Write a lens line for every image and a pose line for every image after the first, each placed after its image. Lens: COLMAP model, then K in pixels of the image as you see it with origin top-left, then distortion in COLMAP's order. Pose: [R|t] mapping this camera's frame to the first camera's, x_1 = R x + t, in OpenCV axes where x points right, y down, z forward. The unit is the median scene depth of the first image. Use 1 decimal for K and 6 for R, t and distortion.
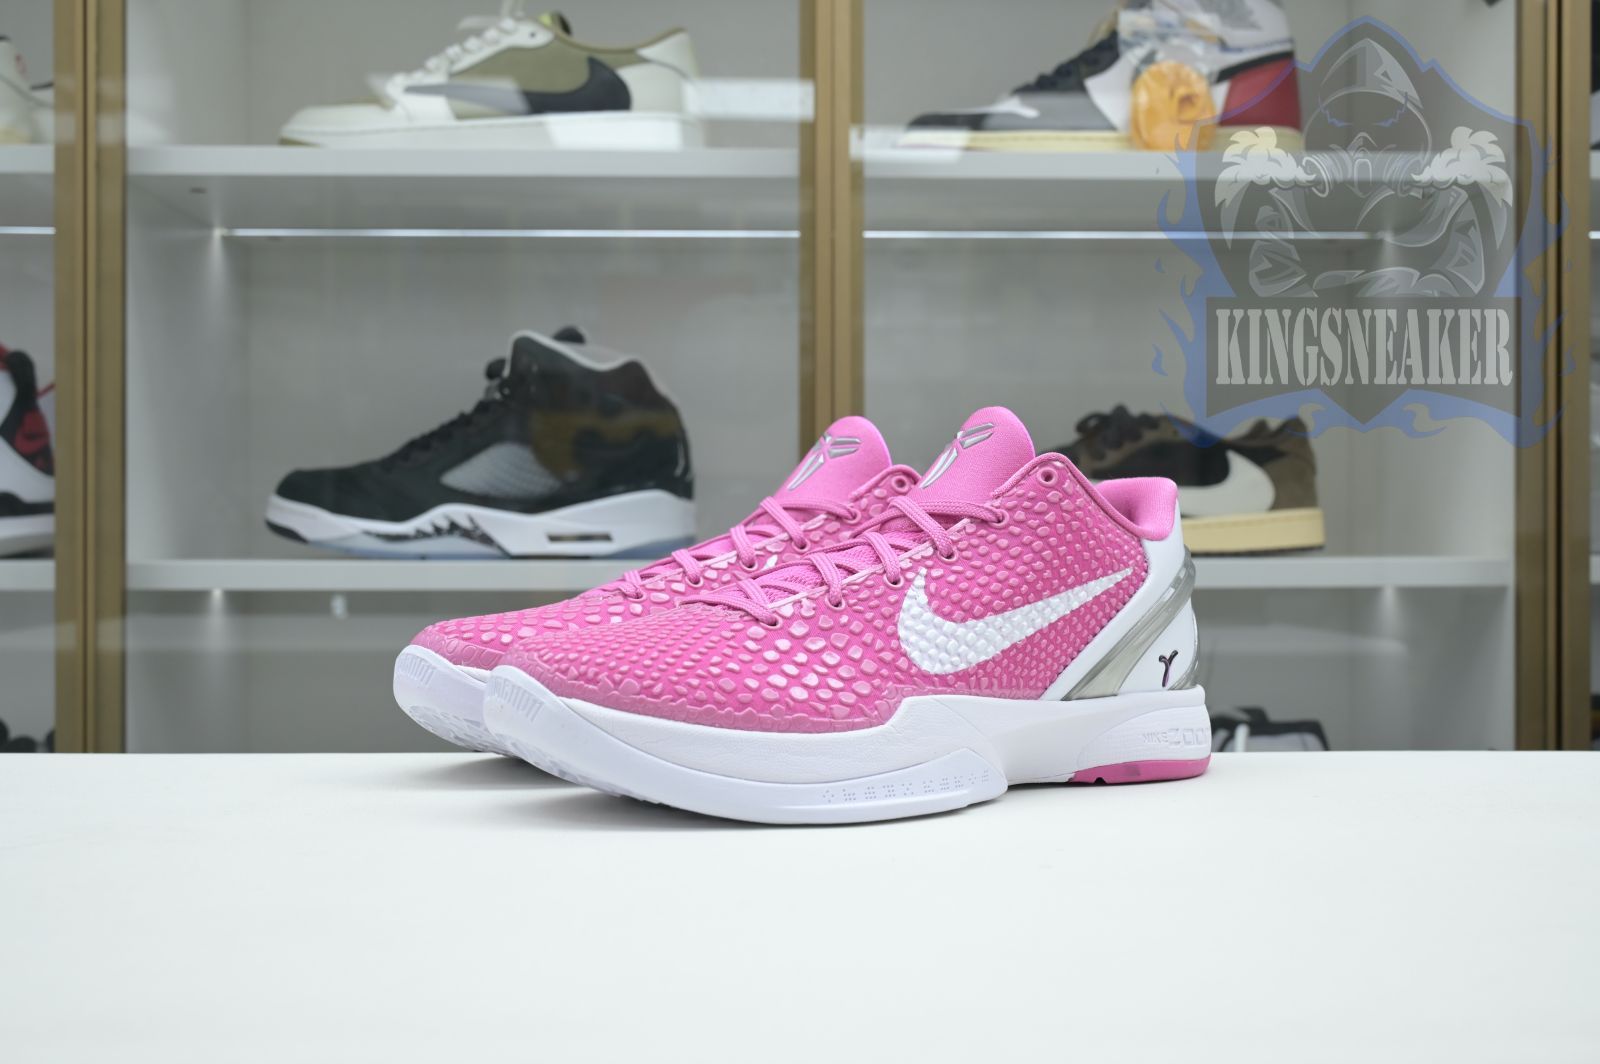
lens RADIAL K [[1909.5, 0, 800.0], [0, 1909.5, 532.0], [0, 0, 1]] dist [-0.000389, 0.000072]
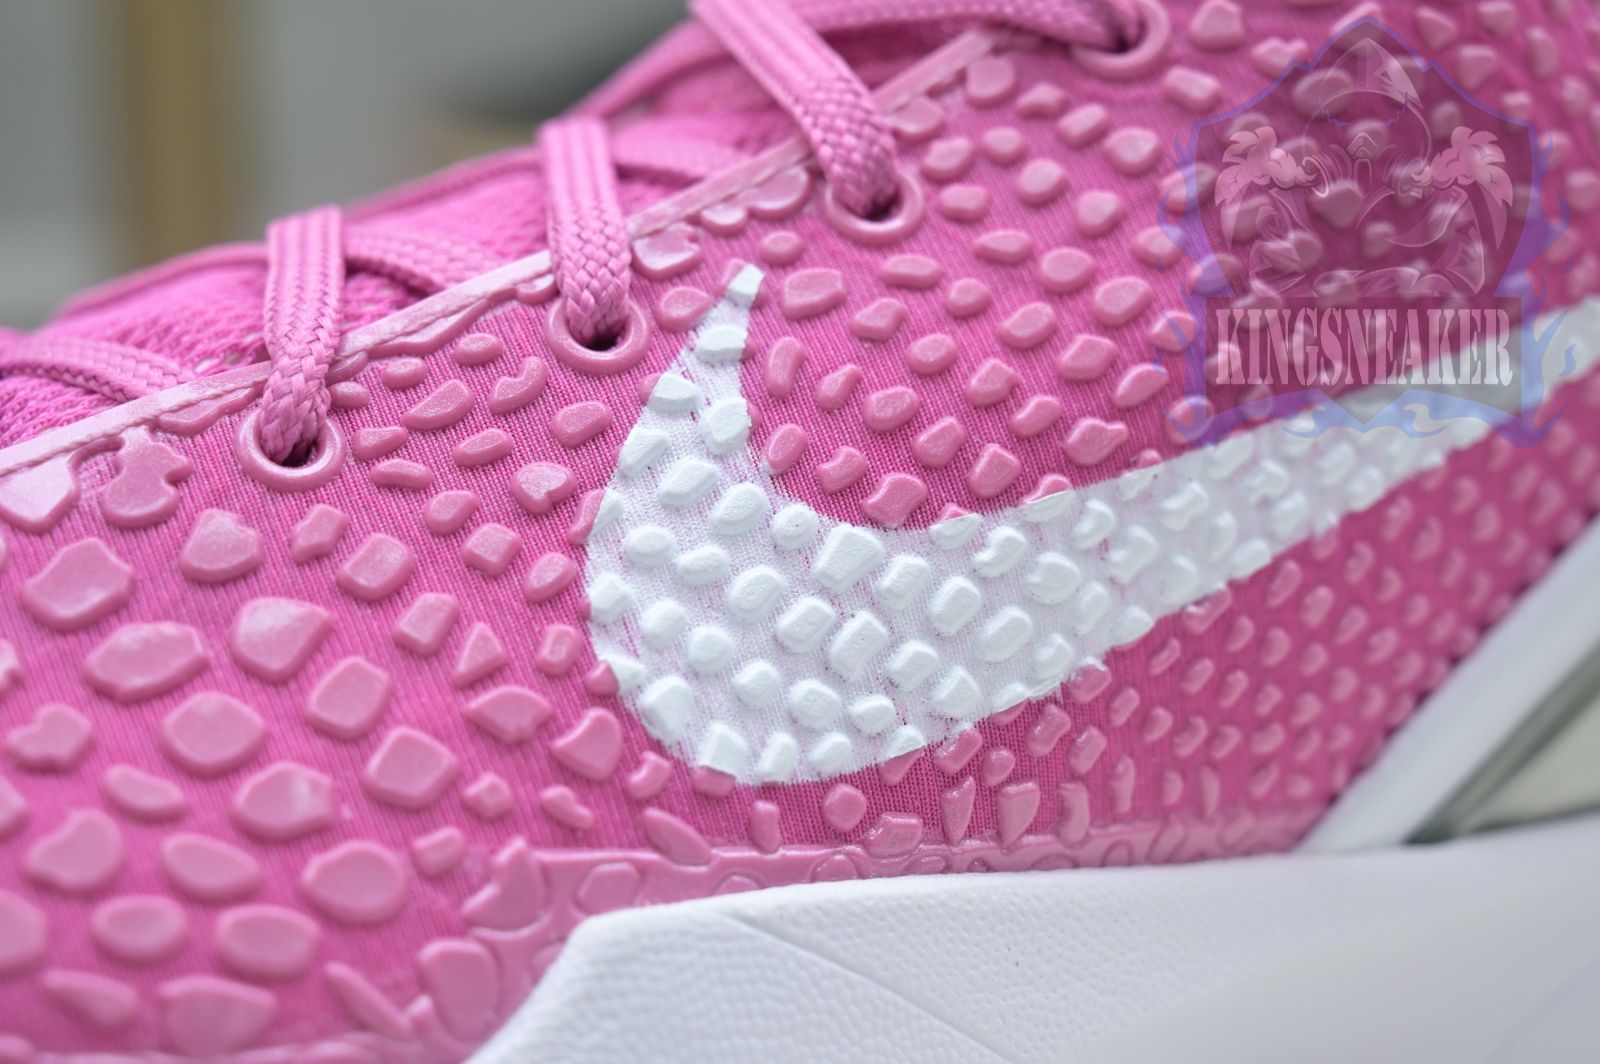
lens RADIAL K [[3327.7, 0, 800.0], [0, 3327.7, 532.0], [0, 0, 1]] dist [-0.004451, -0.145124]
pose [[0.996038, -0.002751, -0.088886, 0.080904], [0.012632, 0.993762, 0.110804, 0.005529], [0.088027, -0.111488, 0.989859, 0.488966]]
